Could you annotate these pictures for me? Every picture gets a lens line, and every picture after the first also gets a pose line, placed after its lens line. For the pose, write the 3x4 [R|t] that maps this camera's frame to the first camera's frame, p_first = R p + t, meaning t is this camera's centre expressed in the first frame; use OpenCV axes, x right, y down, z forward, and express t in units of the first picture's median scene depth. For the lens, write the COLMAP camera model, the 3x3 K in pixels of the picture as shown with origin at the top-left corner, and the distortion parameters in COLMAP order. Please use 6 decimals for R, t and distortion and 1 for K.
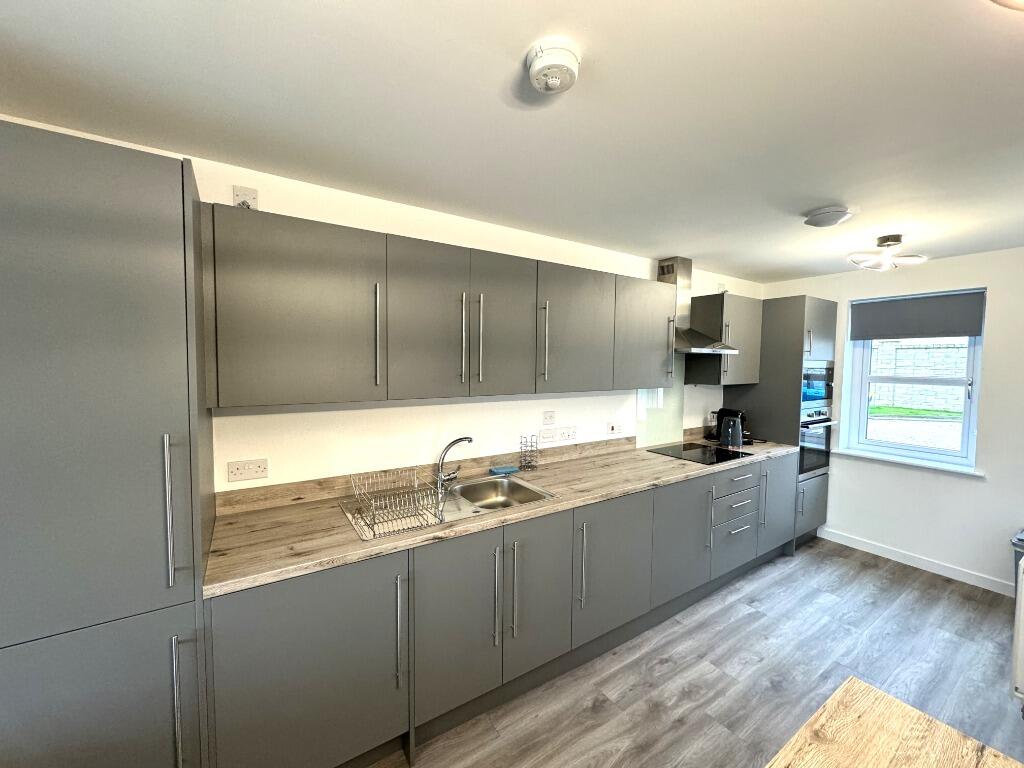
lens RADIAL K [[407.5, 0, 512.5], [0, 407.5, 381.6], [0, 0, 1]] dist [-0.001647, -0.000343]
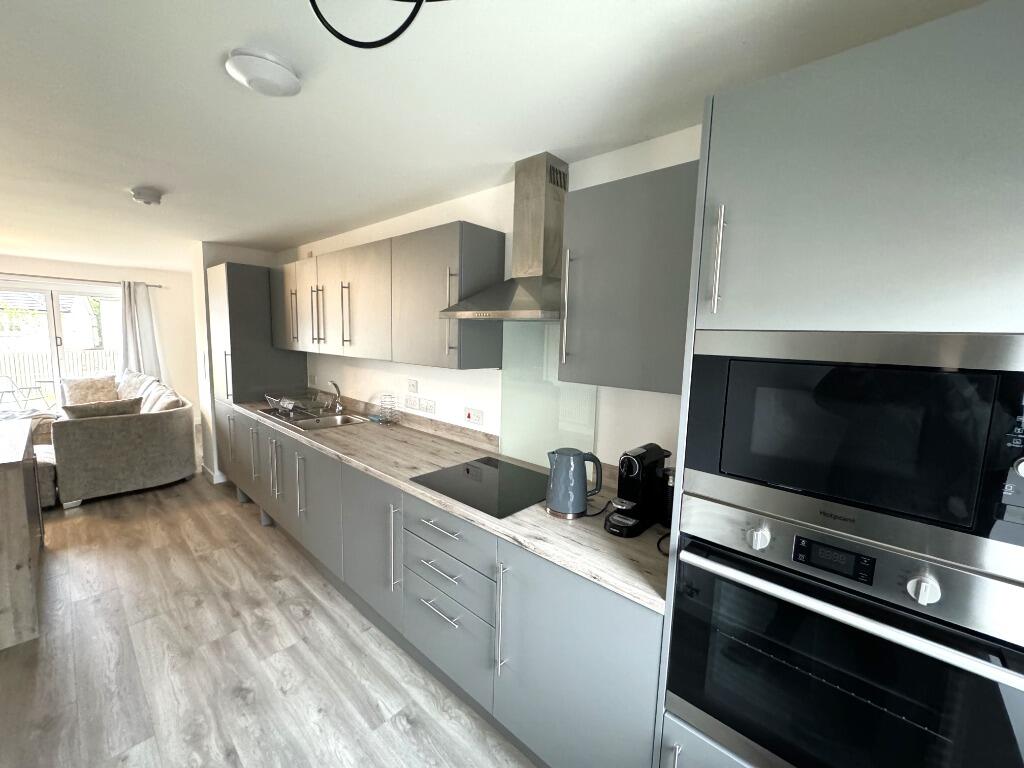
lens RADIAL K [[407.5, 0, 512.5], [0, 407.5, 381.6], [0, 0, 1]] dist [-0.001647, -0.000343]
pose [[0.260227, 0.108907, -0.959386, 1.201977], [-0.076277, 0.992832, 0.092014, -0.041322], [0.962530, 0.049235, 0.266669, 0.988306]]
